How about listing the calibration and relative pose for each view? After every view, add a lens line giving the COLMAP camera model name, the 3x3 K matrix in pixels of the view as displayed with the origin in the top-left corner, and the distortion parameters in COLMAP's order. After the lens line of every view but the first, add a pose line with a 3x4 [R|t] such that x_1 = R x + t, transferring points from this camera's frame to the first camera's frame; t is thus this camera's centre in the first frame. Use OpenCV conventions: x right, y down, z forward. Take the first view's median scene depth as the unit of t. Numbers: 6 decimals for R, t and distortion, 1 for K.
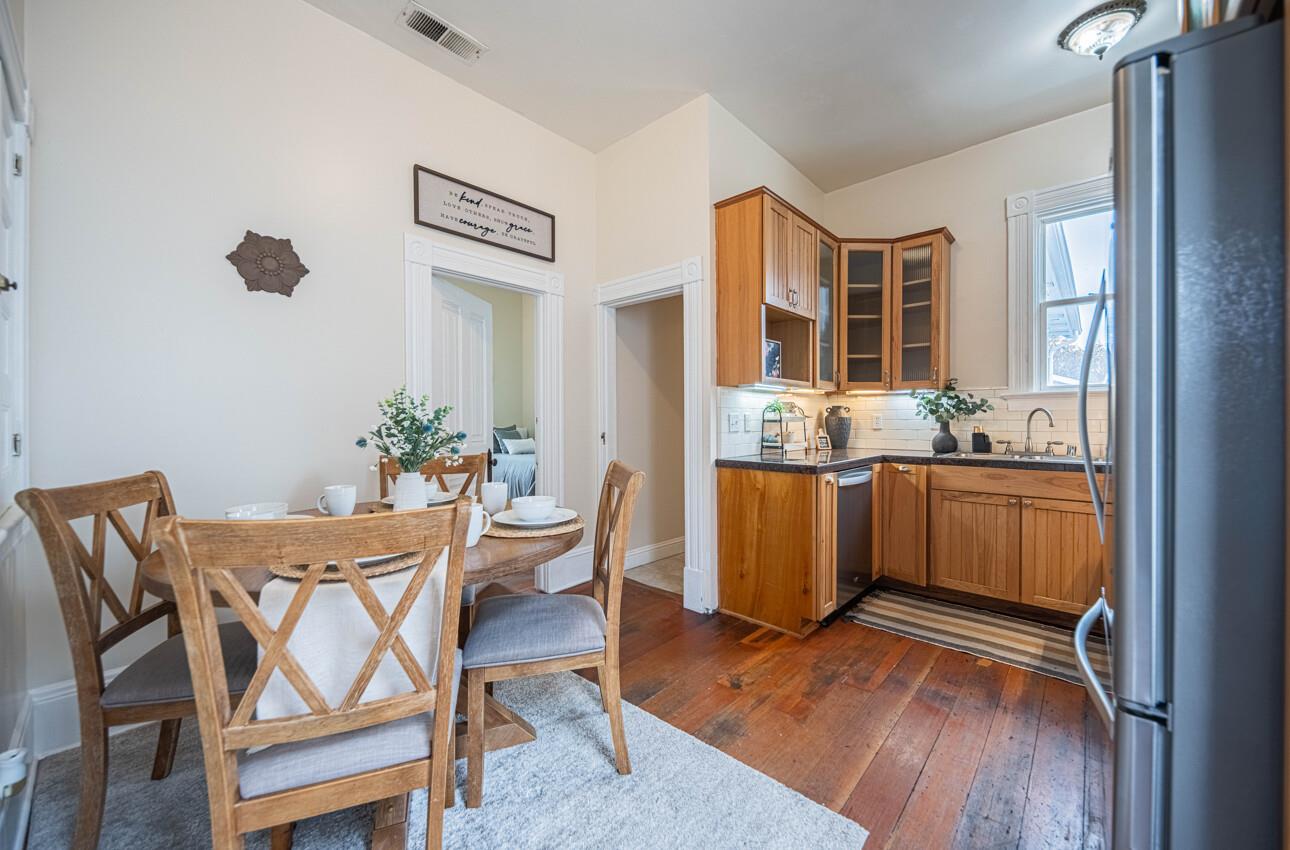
lens RADIAL K [[480.2, 0, 650.9], [0, 480.2, 424.7], [0, 0, 1]] dist [0.007652, -0.000204]
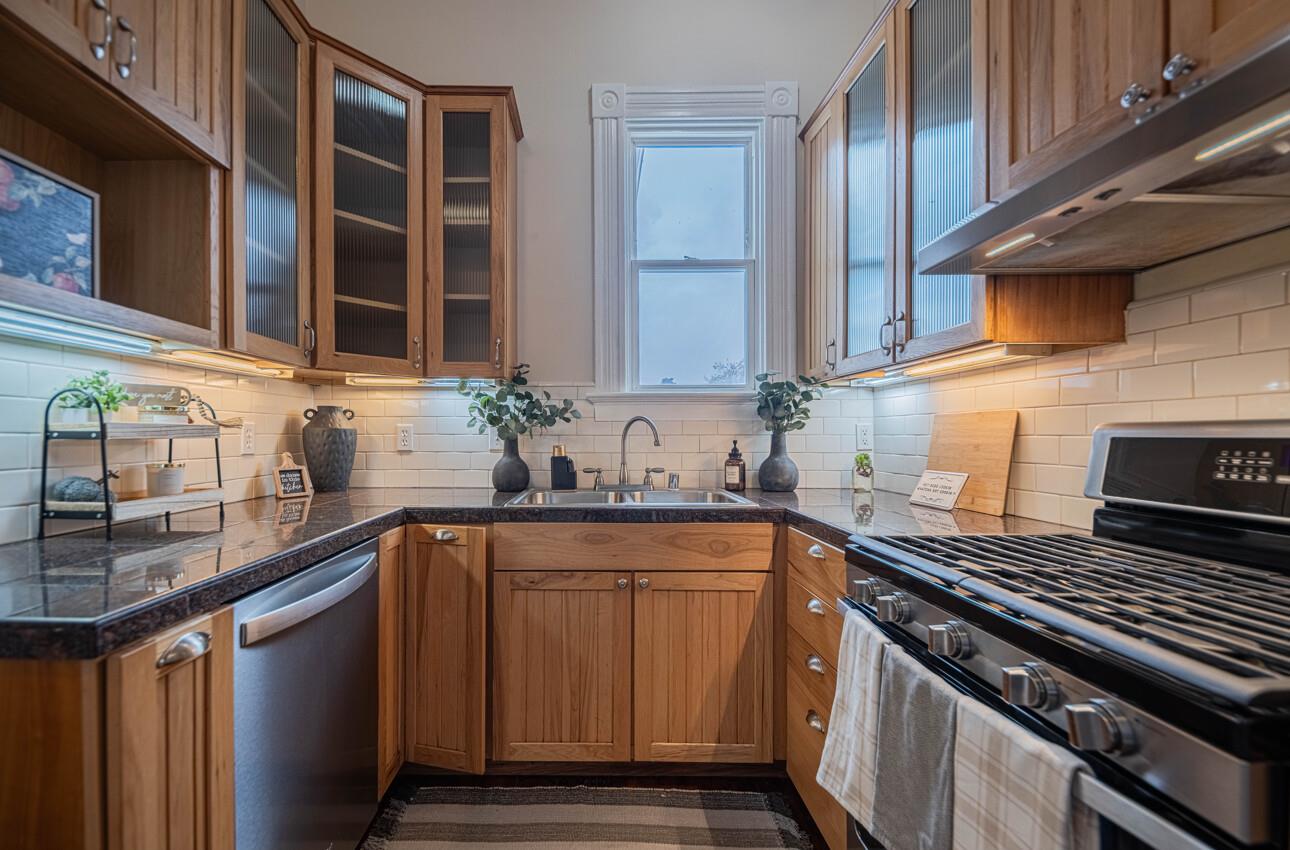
lens RADIAL K [[542.1, 0, 572.0], [0, 542.1, 439.0], [0, 0, 1]] dist [0.011948, -0.006611]
pose [[0.769801, -0.001159, 0.638283, 0.266628], [0.003209, 0.999993, -0.002054, -0.003377], [-0.638276, 0.003629, 0.769799, 0.481509]]
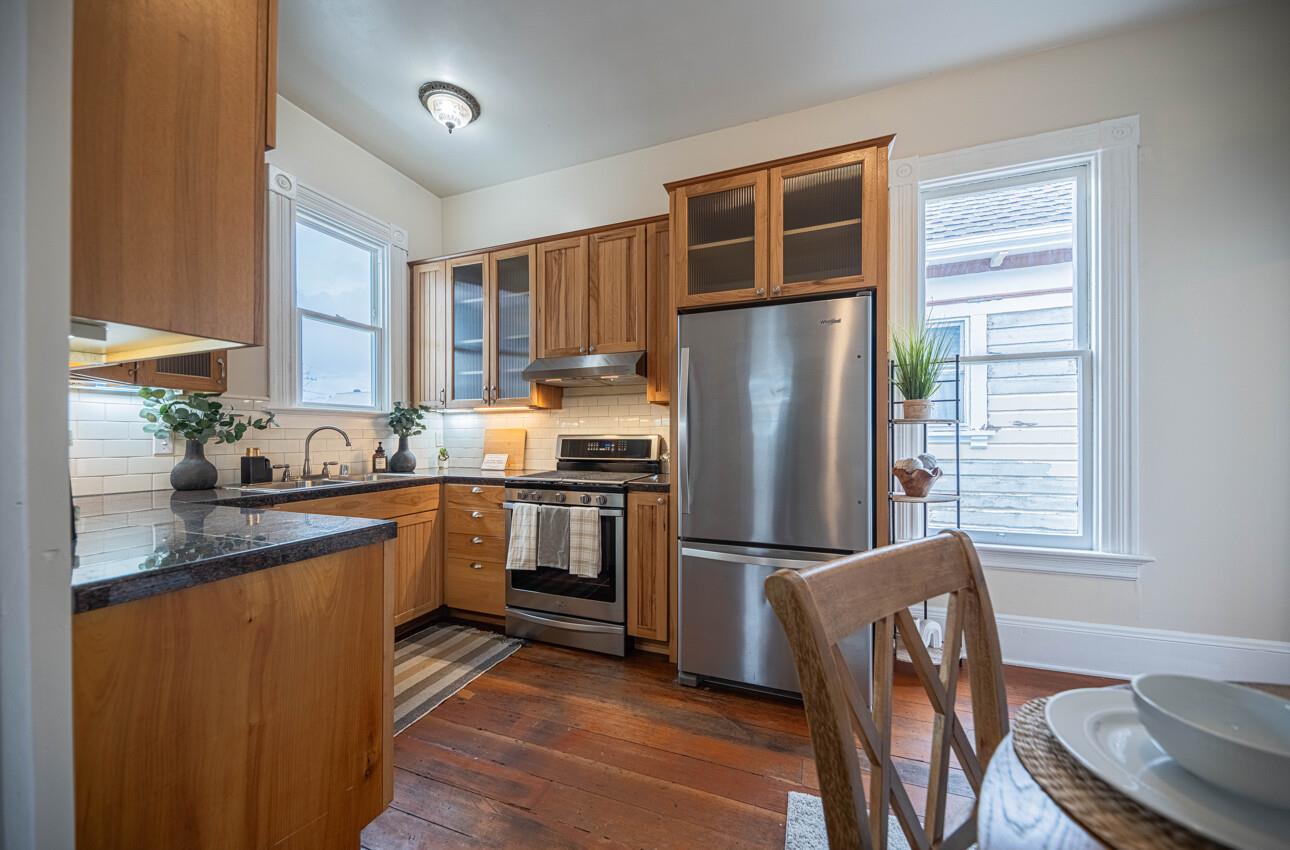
lens RADIAL K [[439.6, 0, 648.1], [0, 439.6, 435.4], [0, 0, 1]] dist [0.015991, 0.000067]
pose [[-0.333482, 0.004546, 0.942745, -0.181252], [0.009943, 0.999950, -0.001305, -0.009243], [-0.942704, 0.008938, -0.333511, 0.674150]]
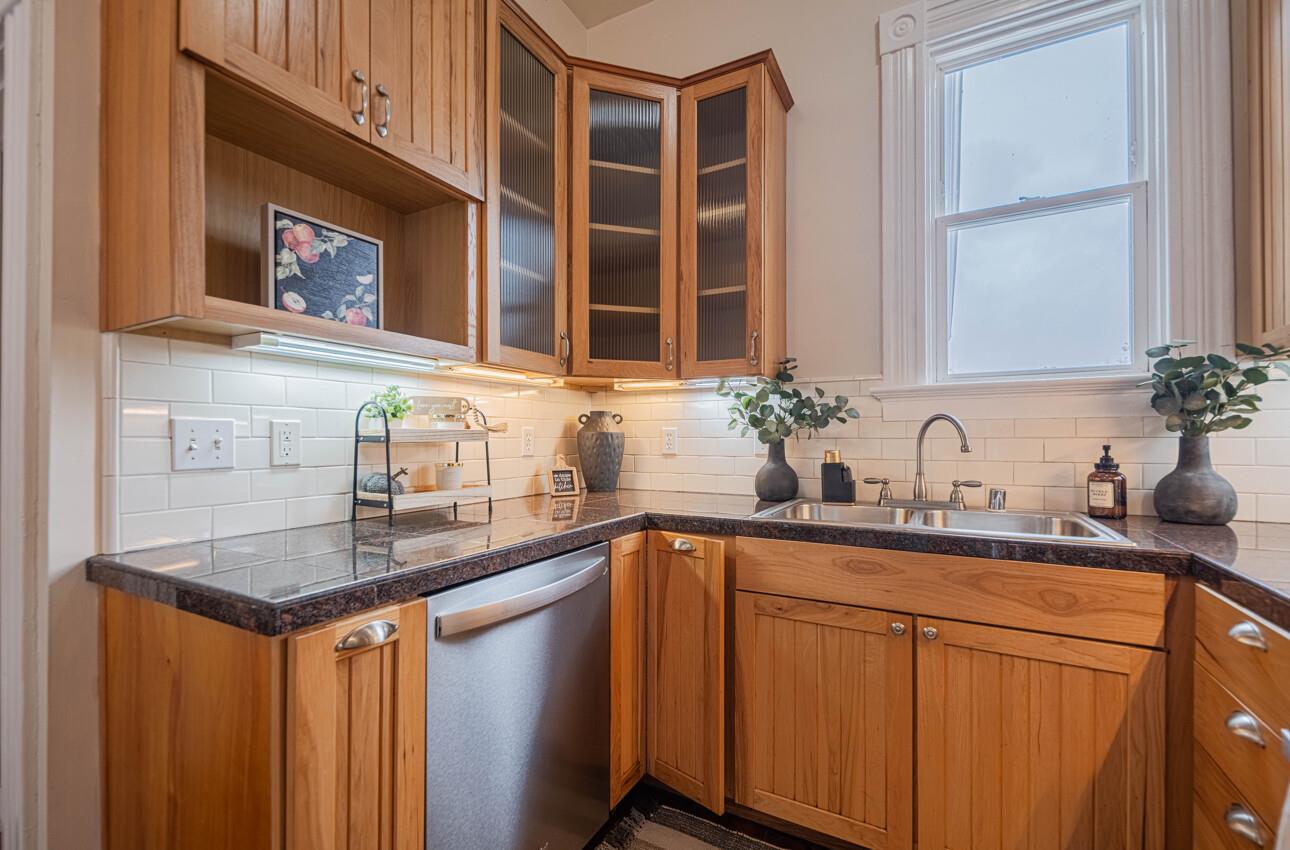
lens RADIAL K [[529.4, 0, 621.9], [0, 529.4, 438.9], [0, 0, 1]] dist [0.012707, -0.004826]
pose [[0.981080, 0.001676, 0.193598, 0.359519], [0.000073, 0.999959, -0.009025, -0.003912], [-0.193605, 0.008869, 0.981039, 0.501905]]
